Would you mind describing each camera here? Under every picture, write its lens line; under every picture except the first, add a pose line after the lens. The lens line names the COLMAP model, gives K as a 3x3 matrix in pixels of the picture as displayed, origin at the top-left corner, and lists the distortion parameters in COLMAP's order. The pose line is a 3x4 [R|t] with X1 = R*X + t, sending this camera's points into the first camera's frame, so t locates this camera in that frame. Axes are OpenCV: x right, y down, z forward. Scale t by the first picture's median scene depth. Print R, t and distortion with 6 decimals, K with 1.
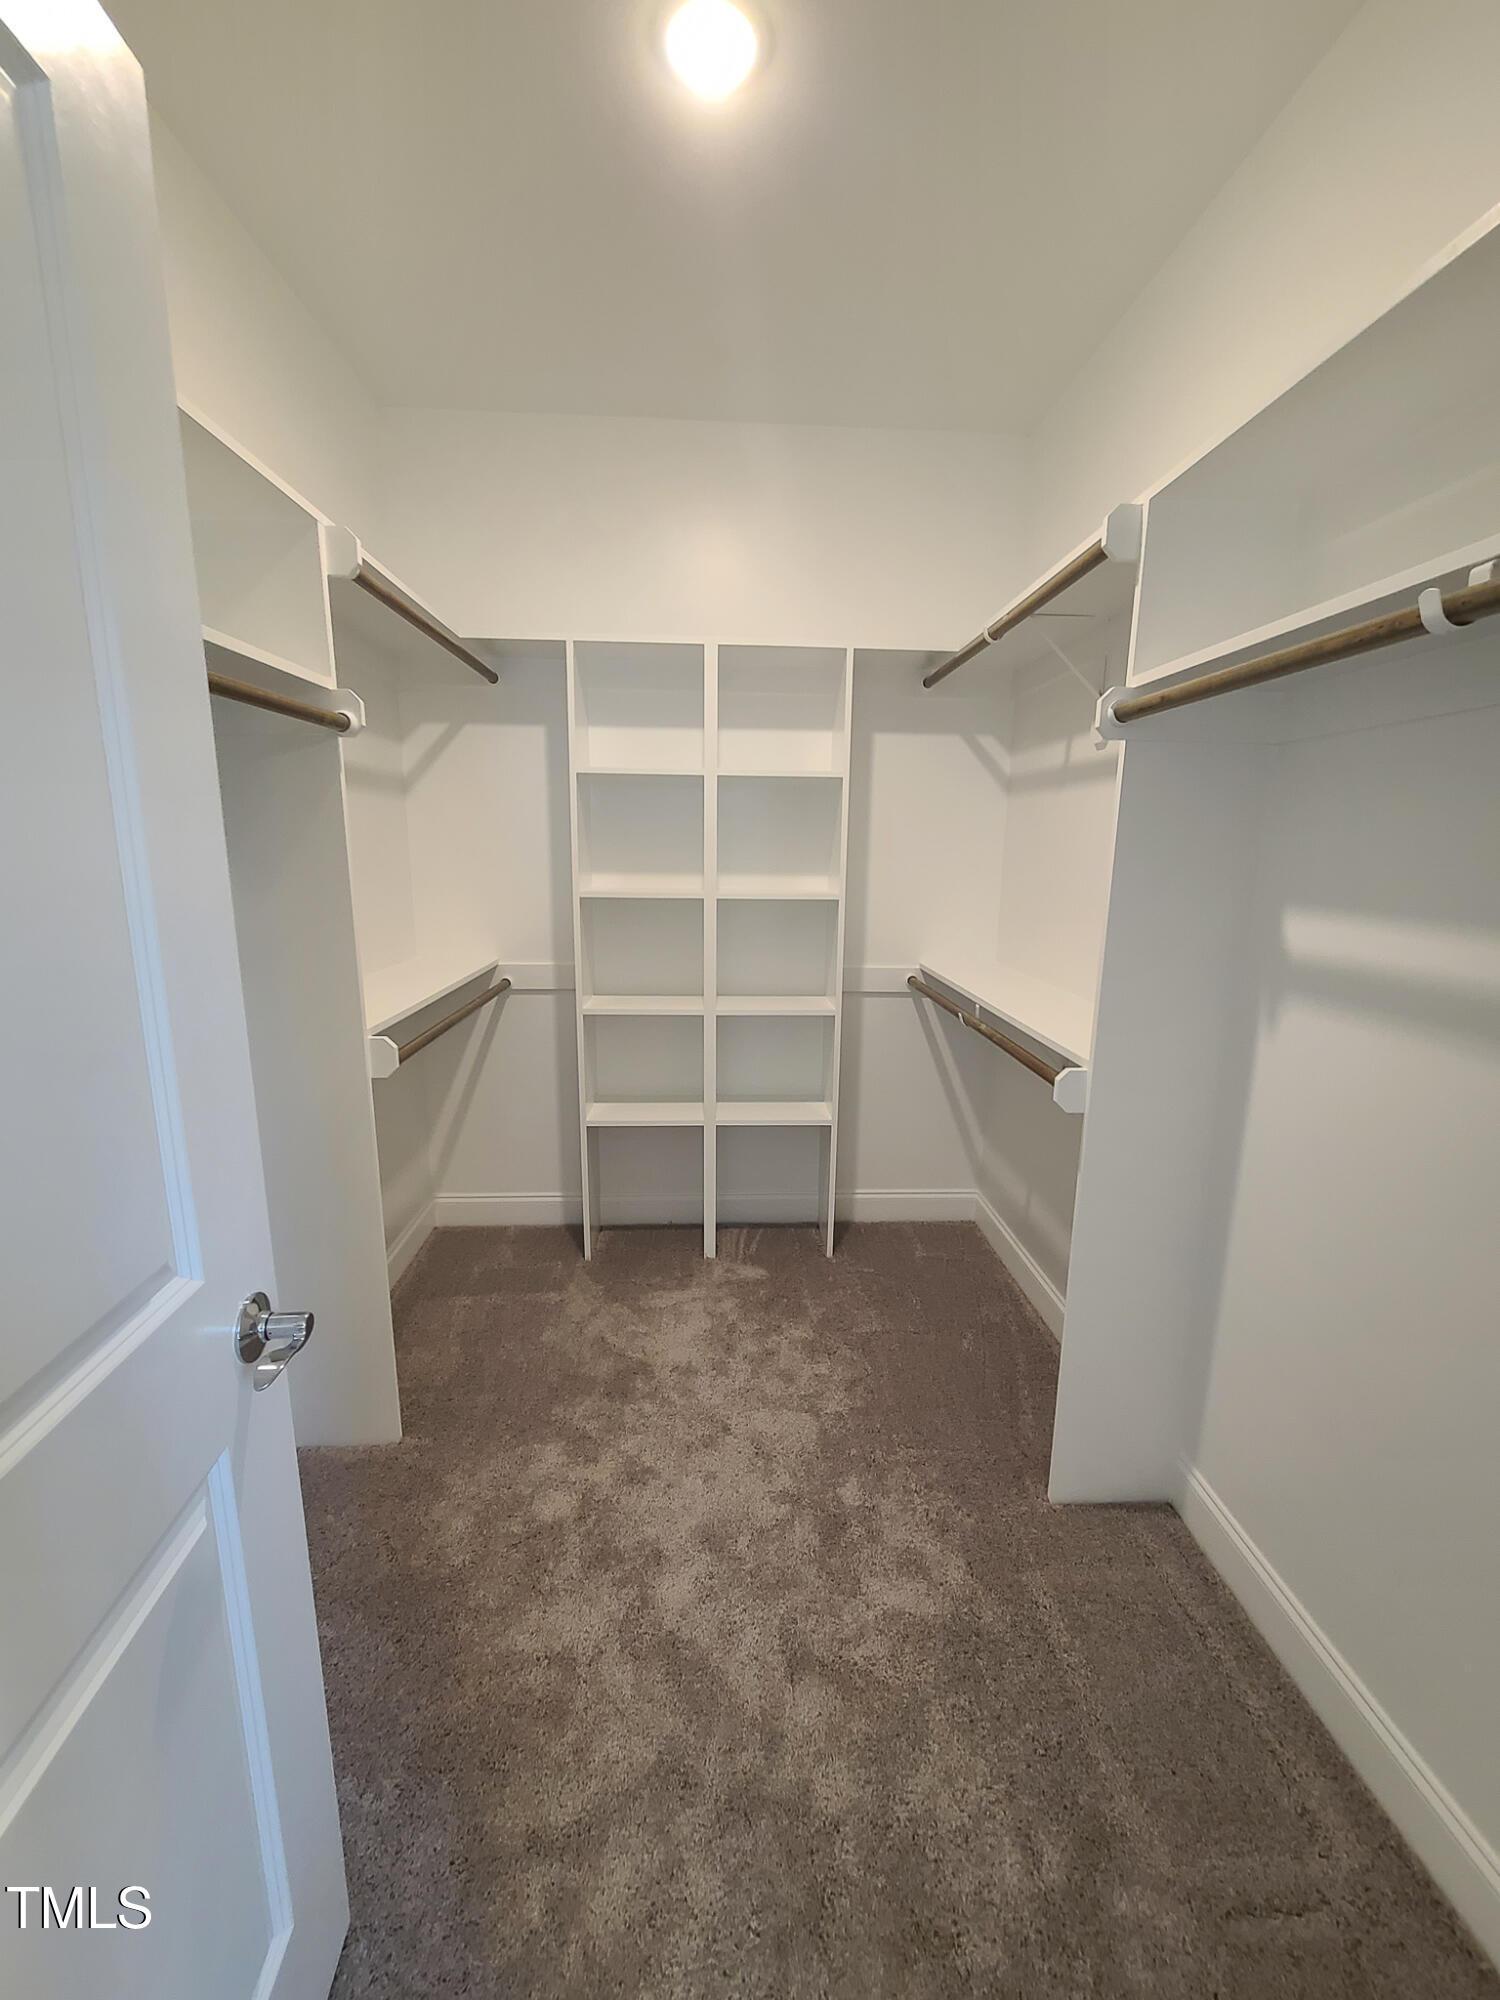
lens RADIAL K [[825.5, 0, 759.5], [0, 825.5, 1013.6], [0, 0, 1]] dist [-0.004174, 0.002731]
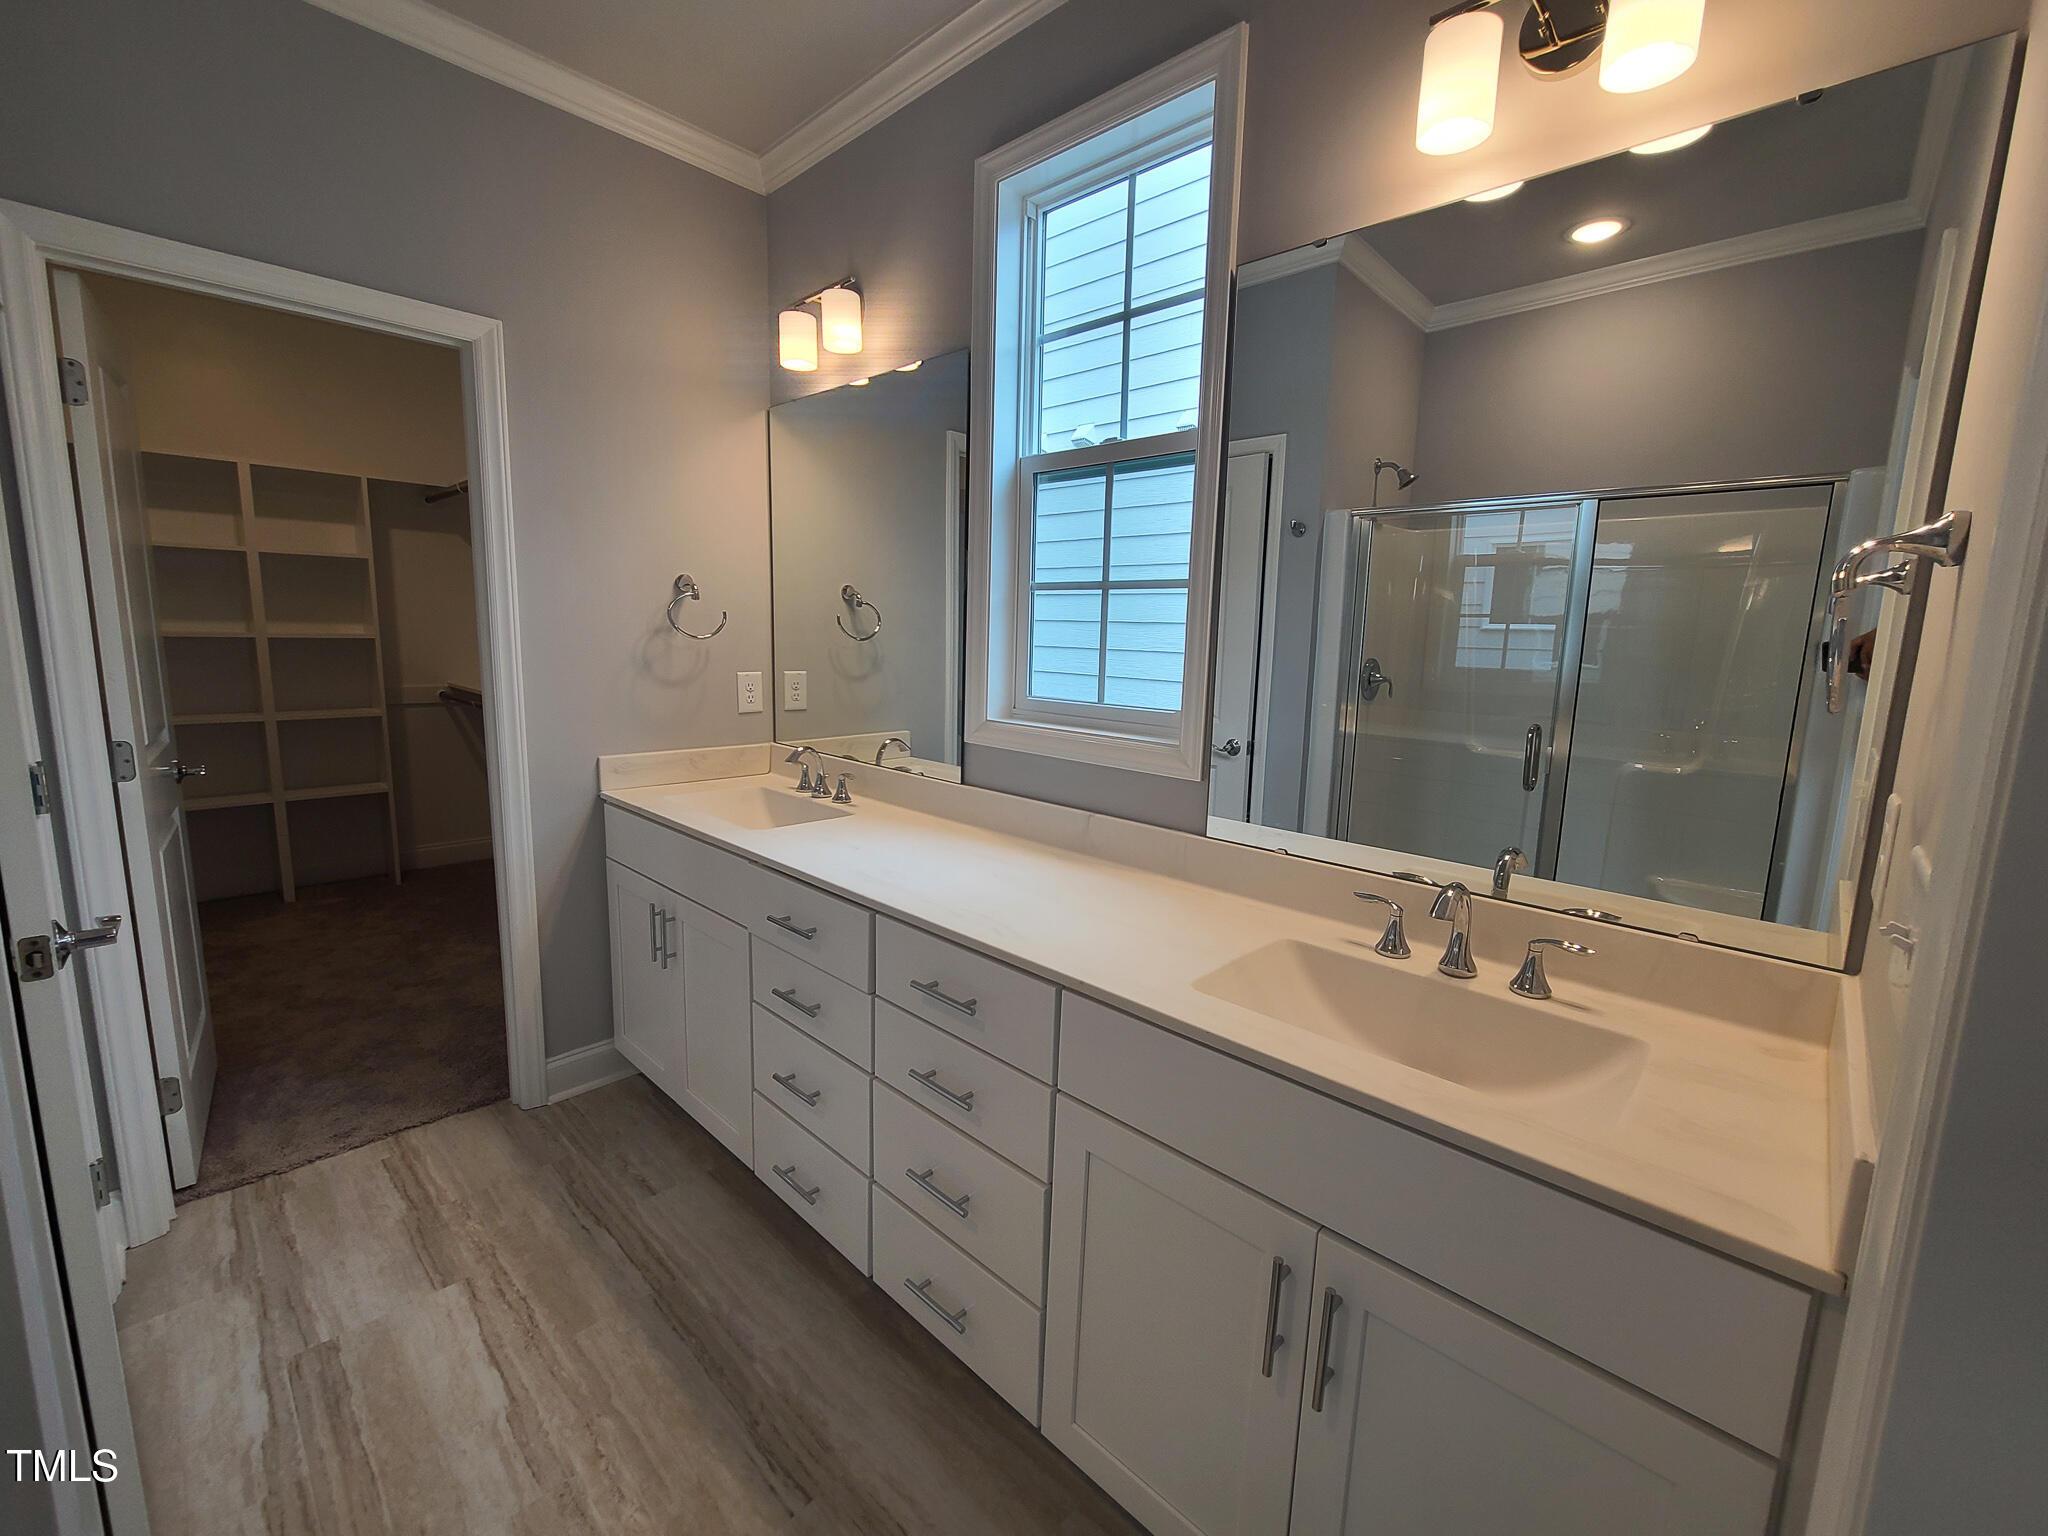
lens RADIAL K [[845.3, 0, 1038.3], [0, 845.3, 760.4], [0, 0, 1]] dist [-0.004174, 0.002731]
pose [[0.720436, -0.096035, 0.686840, -0.106665], [0.126500, 0.991948, 0.006008, 0.215131], [-0.681887, 0.082556, 0.726784, -0.885348]]
